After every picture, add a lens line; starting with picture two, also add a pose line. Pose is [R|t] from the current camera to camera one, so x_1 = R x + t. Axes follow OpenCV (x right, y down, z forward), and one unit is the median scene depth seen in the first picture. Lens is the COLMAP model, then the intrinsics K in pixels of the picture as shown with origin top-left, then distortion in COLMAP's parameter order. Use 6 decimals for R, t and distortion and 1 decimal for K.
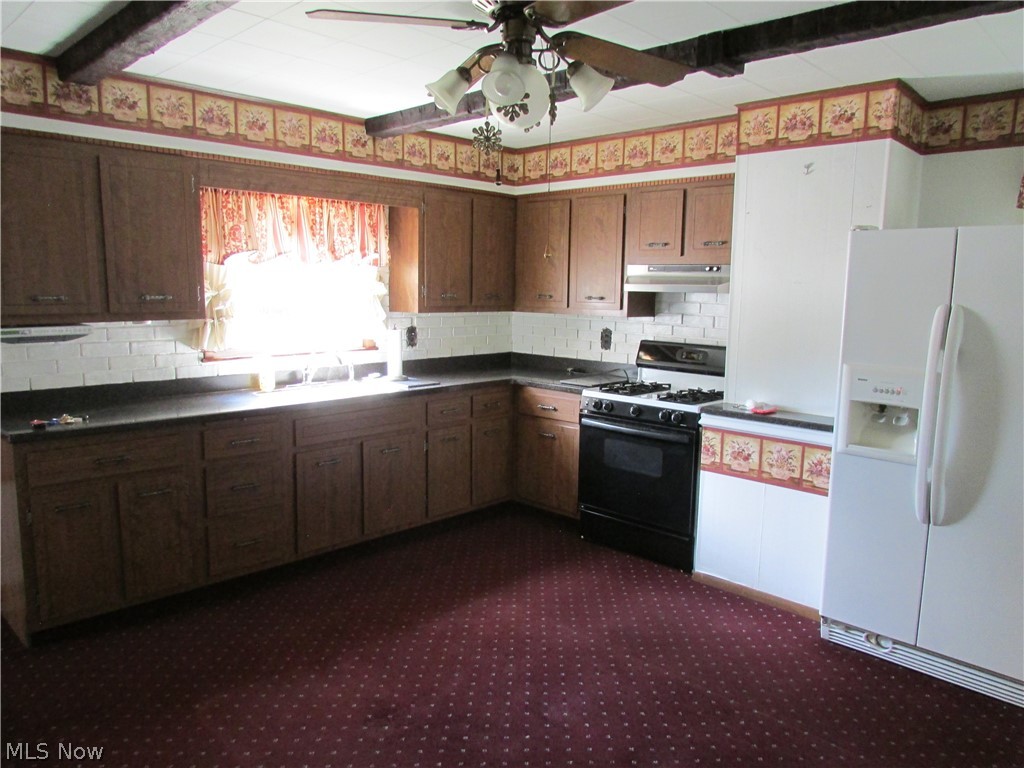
lens RADIAL K [[741.3, 0, 515.5], [0, 741.3, 388.7], [0, 0, 1]] dist [-0.028445, 0.004996]
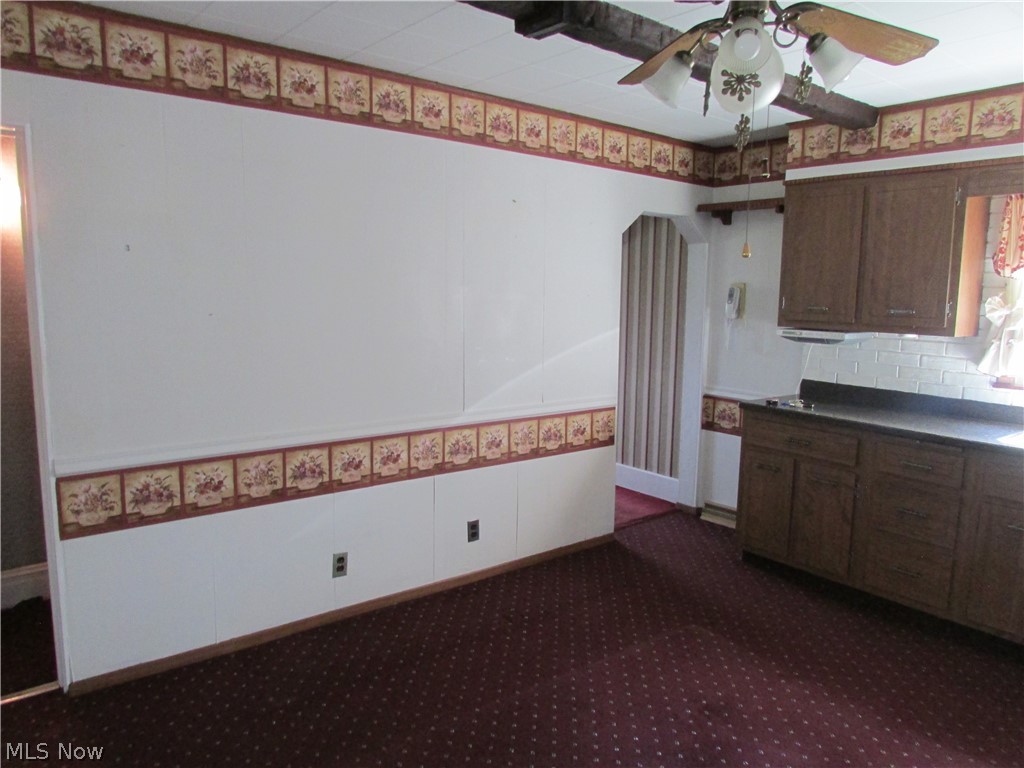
lens RADIAL K [[735.5, 0, 508.9], [0, 735.5, 393.3], [0, 0, 1]] dist [-0.046240, 0.022176]
pose [[-0.138706, 0.122252, -0.982759, 0.550159], [-0.163218, 0.975959, 0.144442, -0.060534], [0.976791, 0.180439, -0.115417, 0.526256]]
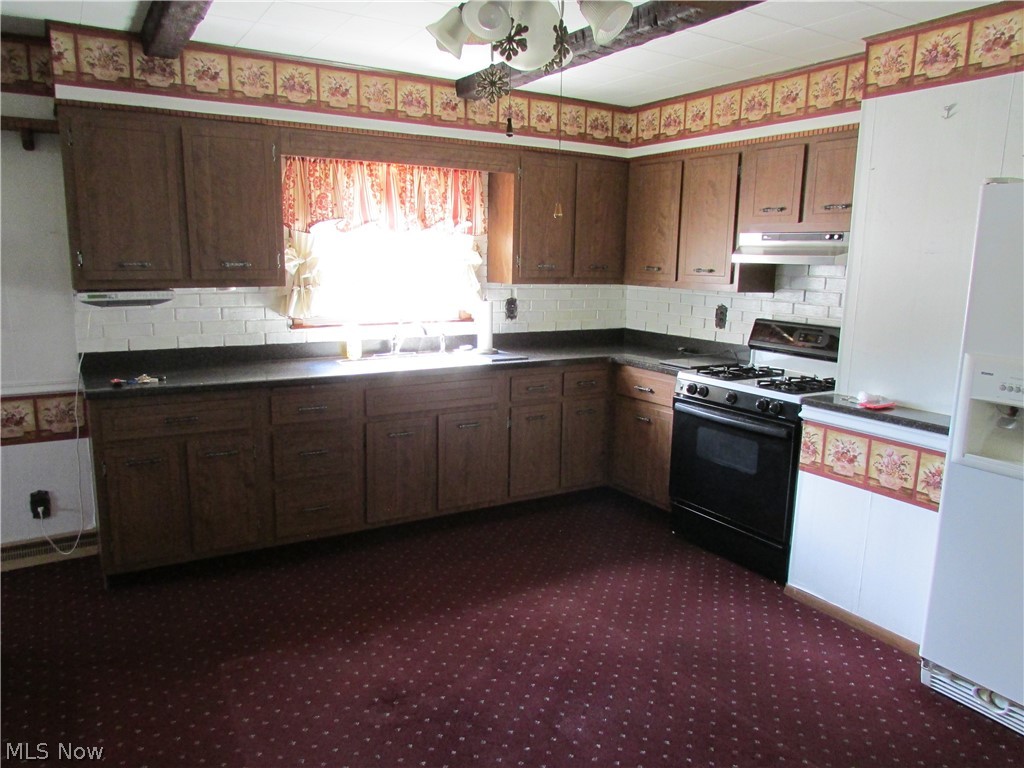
lens RADIAL K [[735.5, 0, 508.9], [0, 735.5, 393.3], [0, 0, 1]] dist [-0.046240, 0.022176]
pose [[0.967243, 0.049648, -0.248952, 0.128481], [-0.039635, 0.998197, 0.045076, -0.004628], [0.250741, -0.033733, 0.967466, 0.089522]]
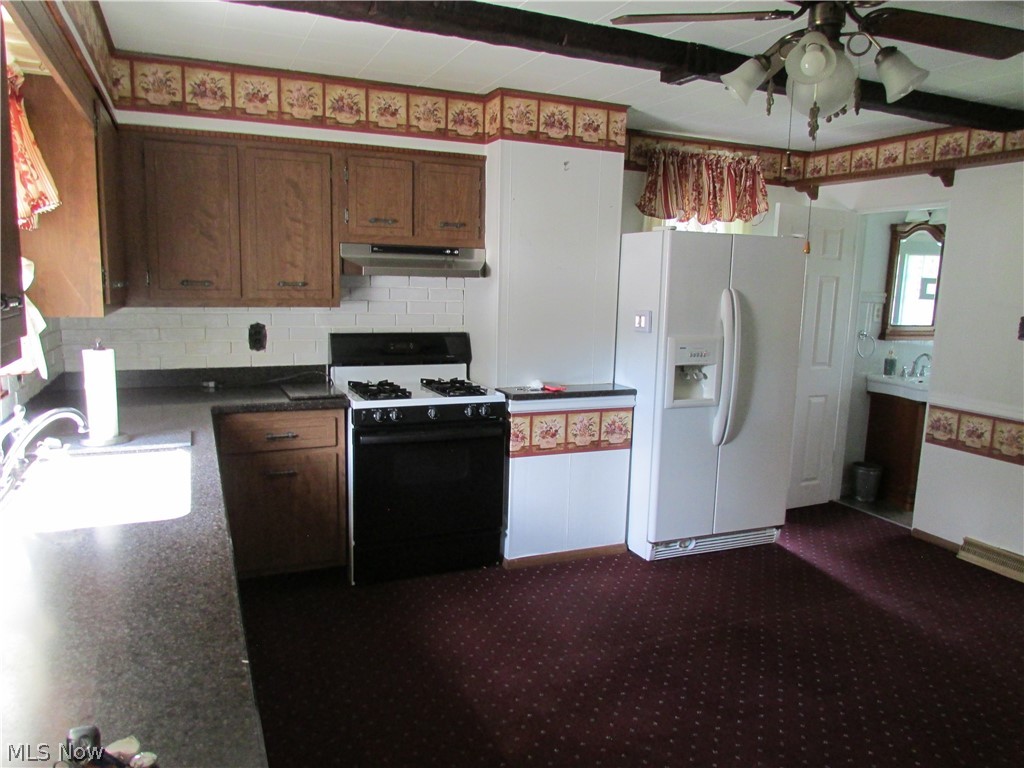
lens RADIAL K [[731.5, 0, 515.6], [0, 731.5, 386.8], [0, 0, 1]] dist [-0.030562, -0.000111]
pose [[0.370893, -0.146180, 0.917098, -0.623130], [0.109817, 0.987509, 0.112991, -0.093052], [-0.922160, 0.058805, 0.382313, 0.606707]]
